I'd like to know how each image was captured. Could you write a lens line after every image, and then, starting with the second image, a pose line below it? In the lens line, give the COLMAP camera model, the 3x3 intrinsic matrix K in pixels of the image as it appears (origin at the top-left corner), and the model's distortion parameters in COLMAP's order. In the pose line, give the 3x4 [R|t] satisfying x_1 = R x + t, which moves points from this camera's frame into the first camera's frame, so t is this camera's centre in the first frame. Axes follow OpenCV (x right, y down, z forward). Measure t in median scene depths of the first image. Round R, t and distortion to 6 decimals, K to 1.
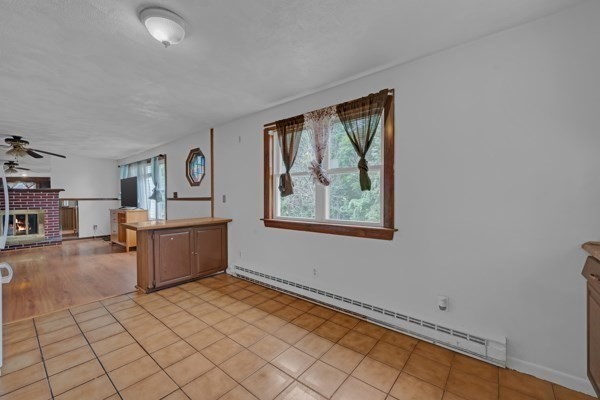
lens RADIAL K [[241.0, 0, 300.0], [0, 241.0, 197.8], [0, 0, 1]] dist [0.004288, 0.000258]
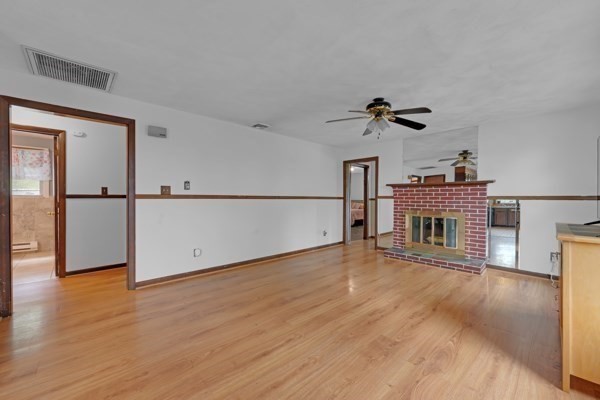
lens RADIAL K [[241.0, 0, 294.5], [0, 241.0, 205.2], [0, 0, 1]] dist [0.004288, 0.000258]
pose [[-0.138983, 0.035985, -0.989641, -0.390244], [-0.007288, 0.999275, 0.037359, 0.007619], [0.990268, 0.012405, -0.138620, 0.692843]]
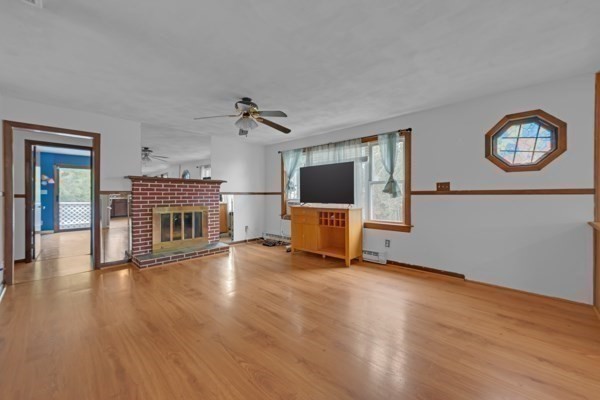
lens RADIAL K [[241.0, 0, 303.9], [0, 241.0, 195.4], [0, 0, 1]] dist [0.004288, 0.000258]
pose [[0.998471, 0.005008, -0.055053, -0.765893], [-0.005018, 0.999987, -0.000041, 0.013620], [0.055052, 0.000317, 0.998483, 0.268907]]
